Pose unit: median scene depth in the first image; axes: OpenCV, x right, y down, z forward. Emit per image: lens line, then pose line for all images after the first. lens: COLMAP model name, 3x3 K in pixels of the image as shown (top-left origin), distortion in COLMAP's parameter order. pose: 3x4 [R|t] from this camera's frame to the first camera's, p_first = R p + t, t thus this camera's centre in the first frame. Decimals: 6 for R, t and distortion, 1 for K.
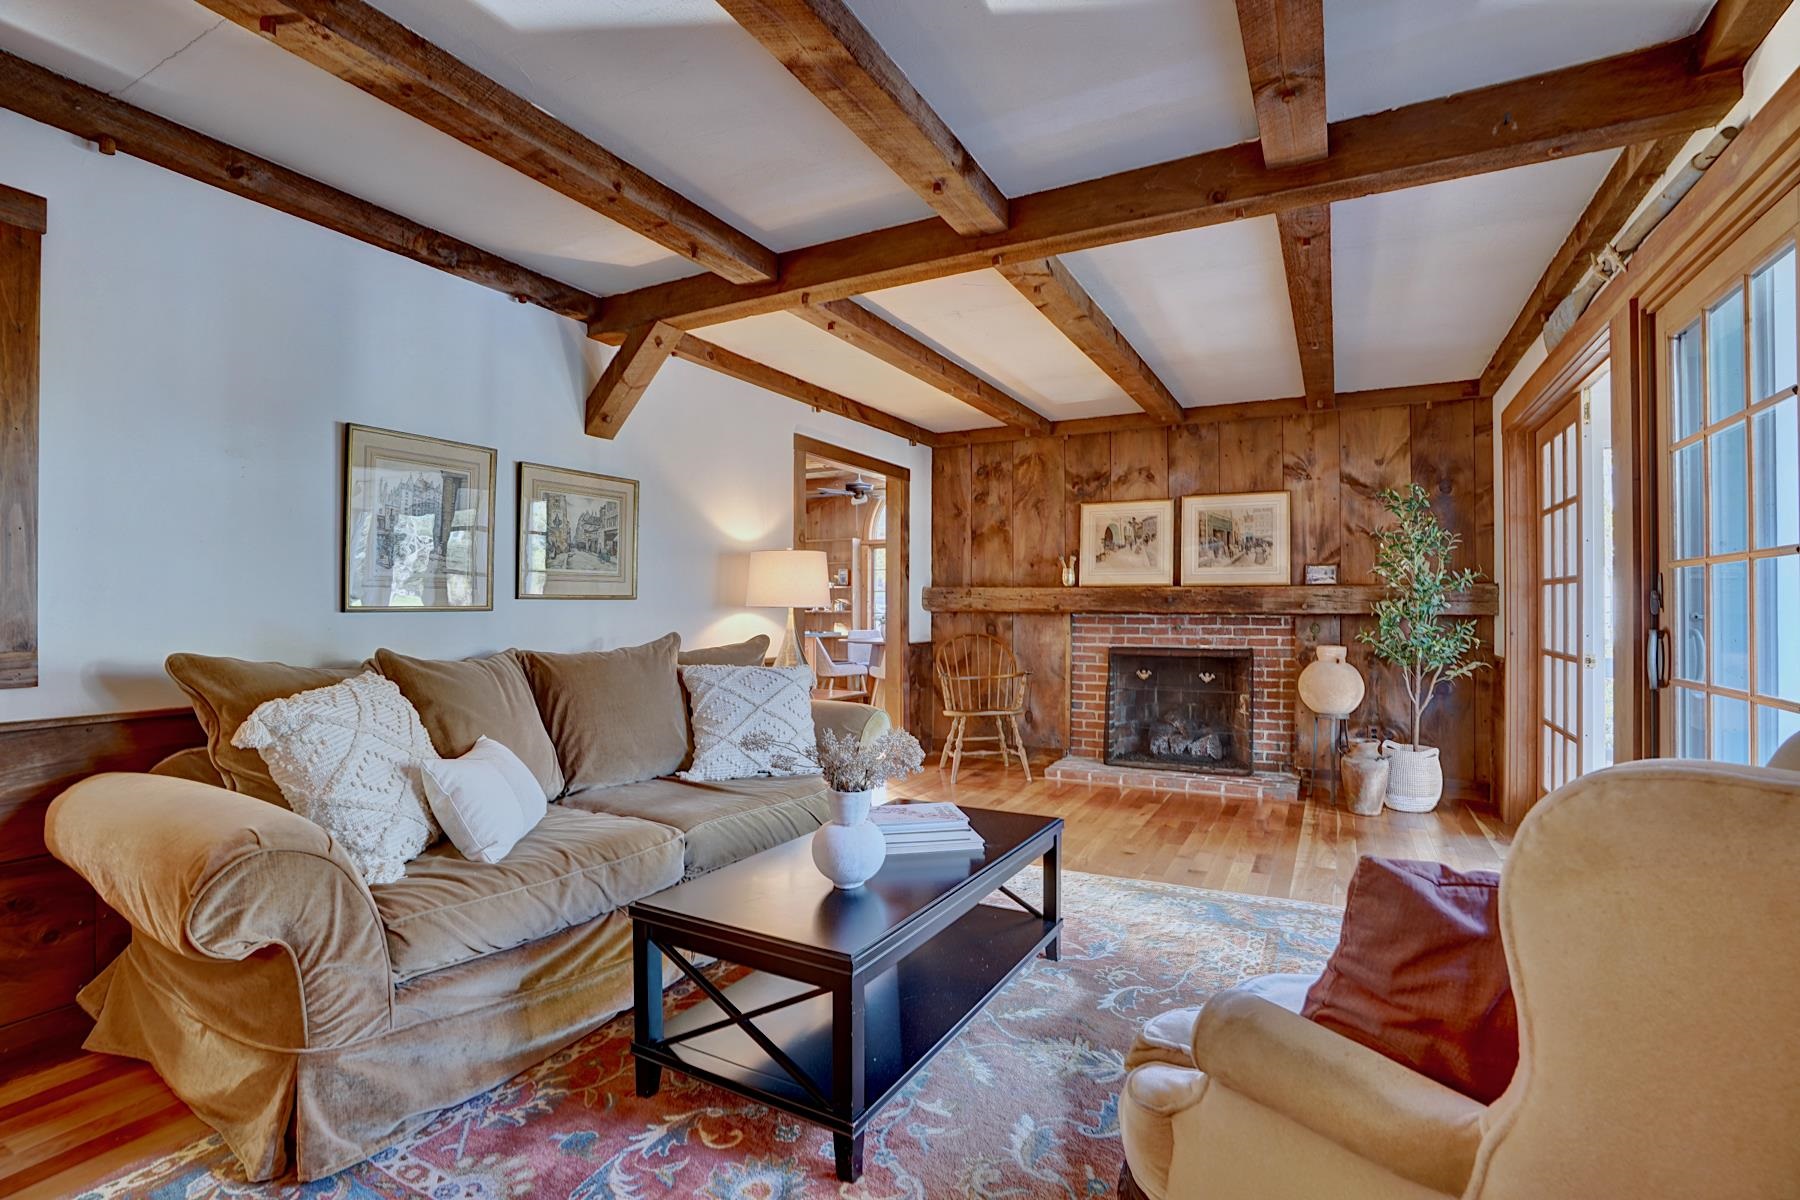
lens RADIAL K [[839.7, 0, 917.8], [0, 839.7, 600.7], [0, 0, 1]] dist [-0.056806, 0.018274]
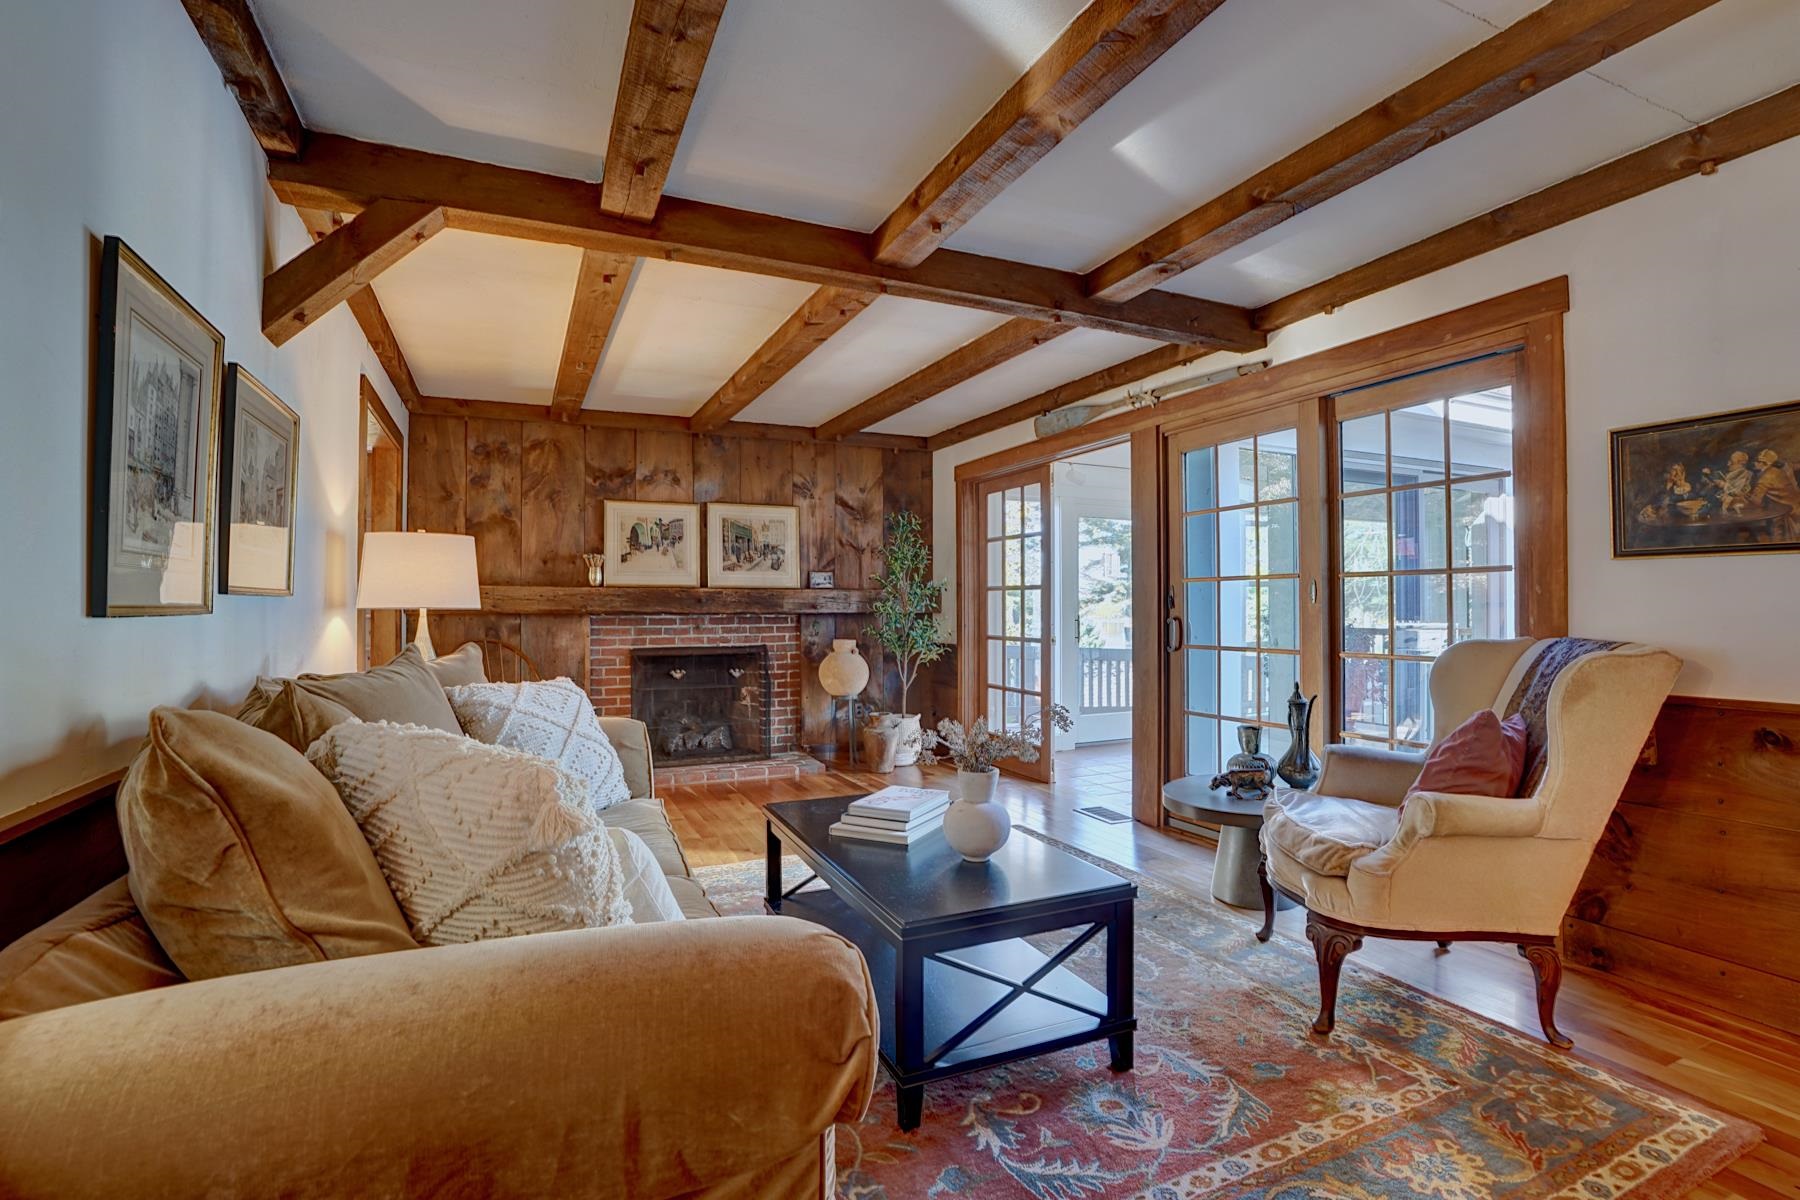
lens RADIAL K [[839.7, 0, 935.0], [0, 839.7, 596.0], [0, 0, 1]] dist [-0.056806, 0.018274]
pose [[0.617735, 0.008376, 0.786342, -0.331903], [-0.001883, 0.999956, -0.009172, 0.002124], [-0.786384, 0.004185, 0.617724, 0.124099]]
